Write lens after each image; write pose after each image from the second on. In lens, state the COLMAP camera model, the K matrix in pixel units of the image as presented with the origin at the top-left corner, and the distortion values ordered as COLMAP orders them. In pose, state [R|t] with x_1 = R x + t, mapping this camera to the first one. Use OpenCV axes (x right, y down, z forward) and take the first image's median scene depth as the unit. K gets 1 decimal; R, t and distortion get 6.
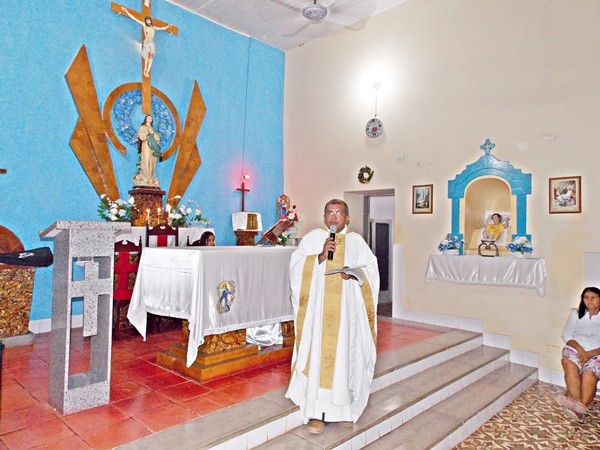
lens RADIAL K [[420.0, 0, 300.9], [0, 420.0, 219.0], [0, 0, 1]] dist [0.043991, -0.008389]
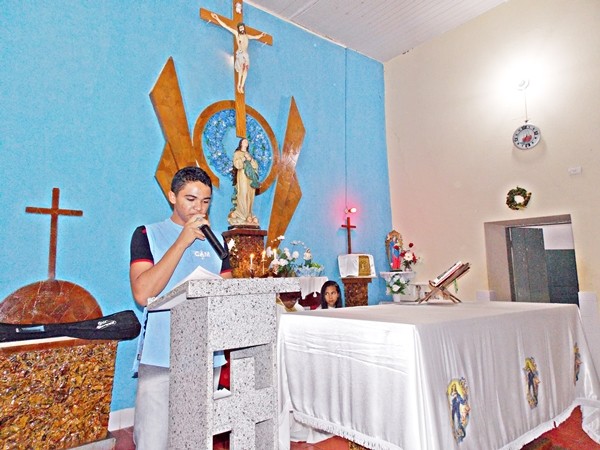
lens RADIAL K [[420.0, 0, 300.9], [0, 420.0, 219.0], [0, 0, 1]] dist [0.043991, -0.008389]
pose [[0.993355, -0.047945, -0.104630, -0.174858], [0.037523, 0.994340, -0.099401, -0.007846], [0.108803, 0.094815, 0.989531, 0.229801]]
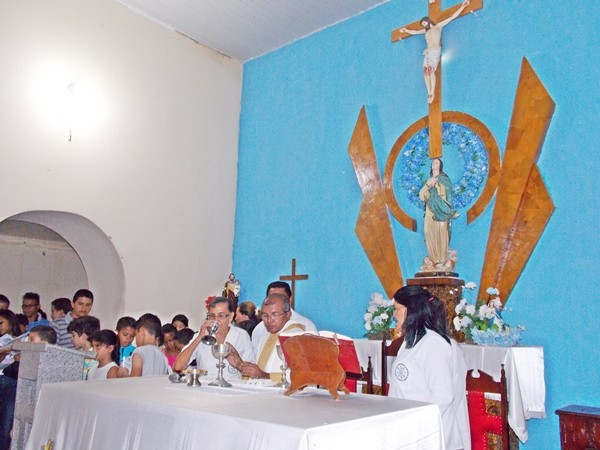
lens RADIAL K [[547.4, 0, 305.0], [0, 547.4, 214.8], [0, 0, 1]] dist [0.022000, -0.009496]
pose [[0.056858, -0.206728, -0.976745, 0.407969], [0.016850, 0.978387, -0.206095, 0.000755], [0.998240, -0.004740, 0.059112, 0.760190]]
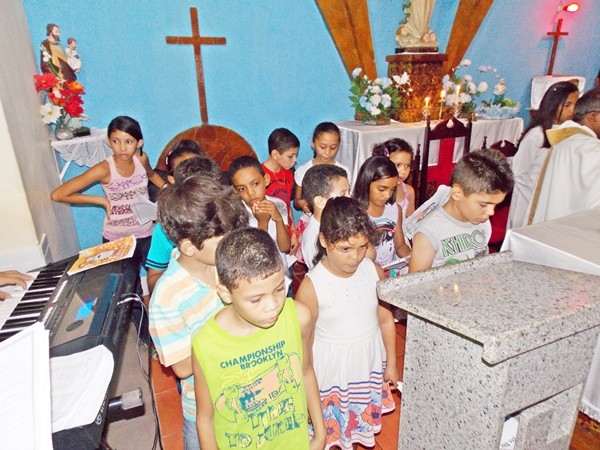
lens RADIAL K [[420.0, 0, 300.9], [0, 420.0, 219.0], [0, 0, 1]] dist [0.043991, -0.008389]
pose [[0.927448, 0.114963, -0.355843, -0.273942], [0.032077, 0.923608, 0.381995, -0.085741], [0.372574, -0.365695, 0.852910, 0.338973]]
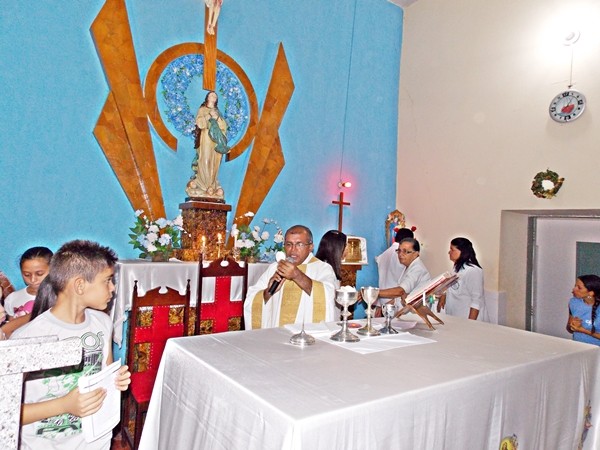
lens RADIAL K [[420.0, 0, 300.9], [0, 420.0, 219.0], [0, 0, 1]] dist [0.043991, -0.008389]
pose [[0.984421, 0.029843, -0.173278, -0.099494], [-0.031345, 0.999491, -0.005941, -0.044315], [0.173012, 0.011280, 0.984855, 0.369339]]
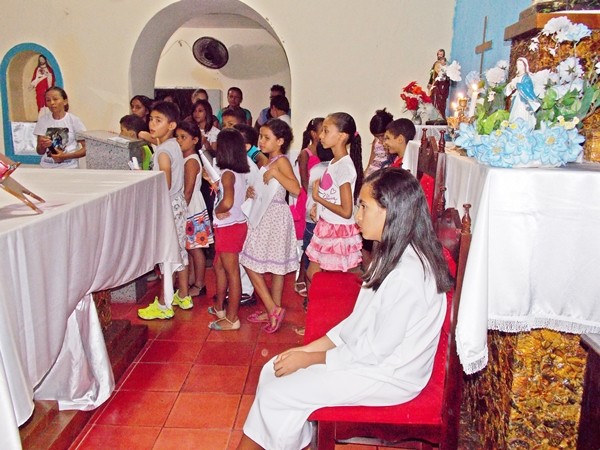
lens RADIAL K [[547.4, 0, 305.0], [0, 547.4, 214.8], [0, 0, 1]] dist [0.022000, -0.009496]
pose [[-0.741807, 0.095563, -0.663770, 0.022177], [-0.010134, 0.988084, 0.153581, 0.005809], [0.670537, 0.120654, -0.731999, 1.159520]]
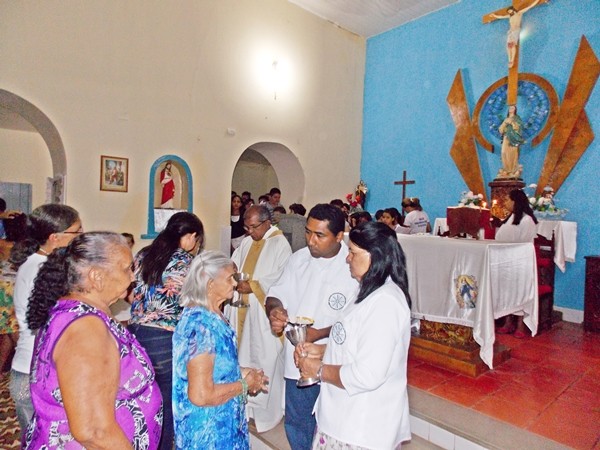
lens RADIAL K [[396.4, 0, 301.1], [0, 396.4, 218.8], [0, 0, 1]] dist [0.000424, -0.000269]
pose [[-0.077826, -0.015813, -0.996842, 0.590551], [-0.000275, 0.999875, -0.015840, 0.031864], [0.996967, -0.000958, -0.077821, 0.586069]]
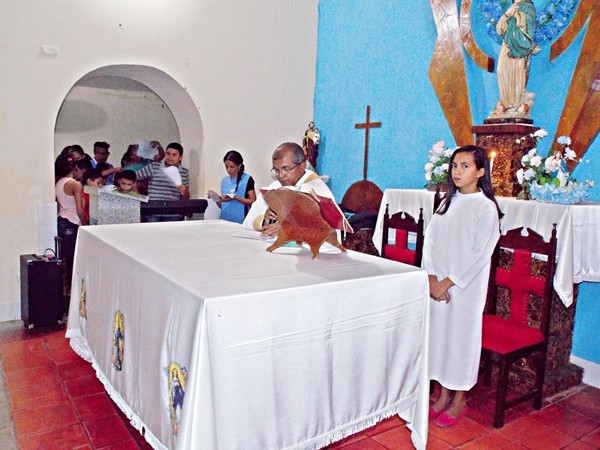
lens RADIAL K [[503.9, 0, 298.2], [0, 503.9, 216.6], [0, 0, 1]] dist [-0.045842, 0.001522]
pose [[-0.217214, 0.080861, -0.972769, 0.317333], [-0.001084, 0.996542, 0.083079, -0.005966], [0.976123, 0.019100, -0.216375, 0.873478]]
